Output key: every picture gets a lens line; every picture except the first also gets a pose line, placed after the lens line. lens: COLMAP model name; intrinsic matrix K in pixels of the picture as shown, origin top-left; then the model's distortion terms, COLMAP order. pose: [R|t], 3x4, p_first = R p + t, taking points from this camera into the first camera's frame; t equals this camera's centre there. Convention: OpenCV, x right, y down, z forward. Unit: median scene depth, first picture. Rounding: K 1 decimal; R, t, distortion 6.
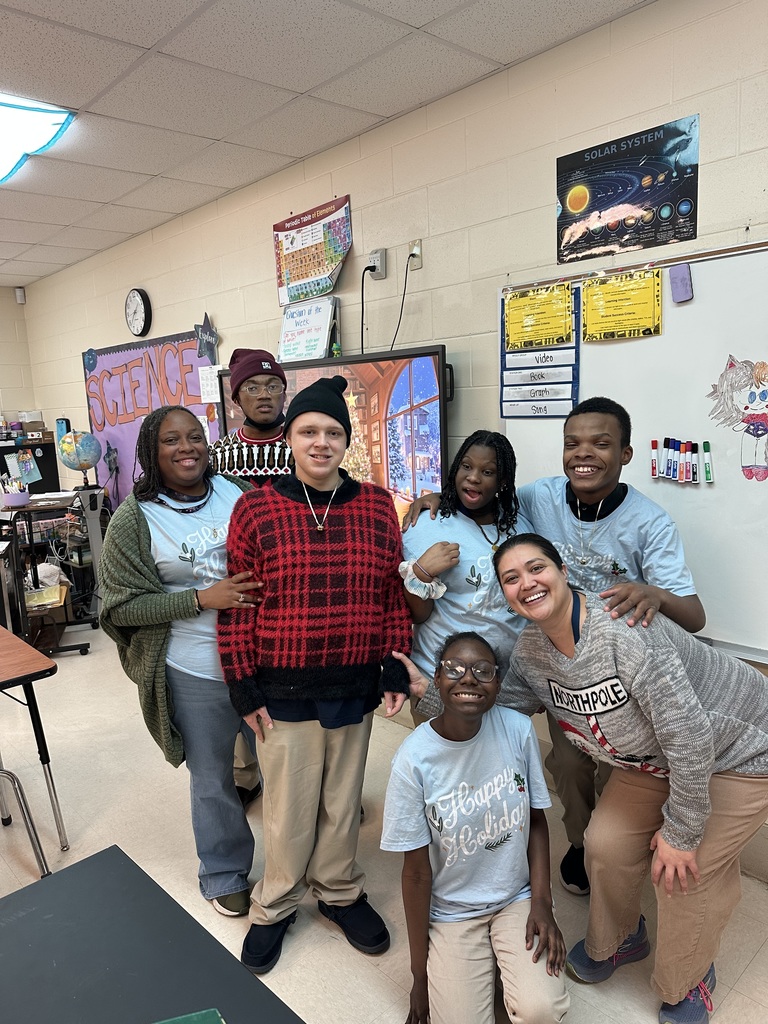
lens RADIAL K [[727.3, 0, 380.7], [0, 727.3, 512.4], [0, 0, 1]] dist [-0.004992, -0.009393]
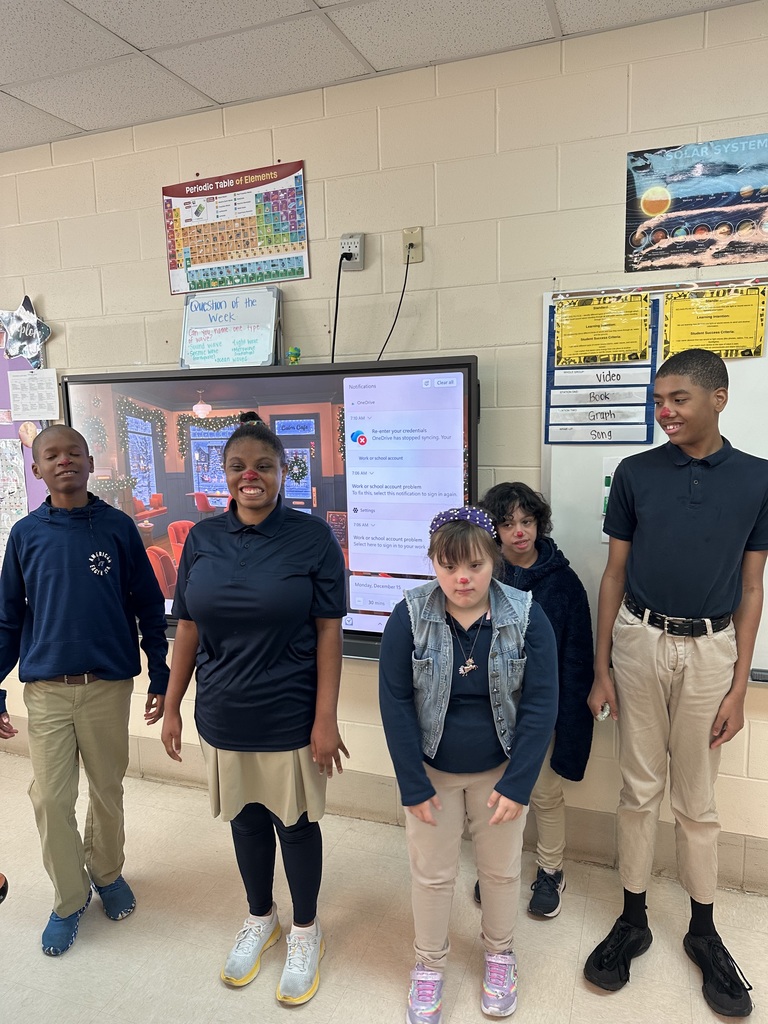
lens RADIAL K [[727.3, 0, 384.7], [0, 727.3, 512.2], [0, 0, 1]] dist [-0.004992, -0.009393]
pose [[0.895562, -0.036539, 0.443435, -0.395863], [0.051003, 0.998483, -0.020732, -0.042010], [-0.442005, 0.041184, 0.896067, 0.324270]]
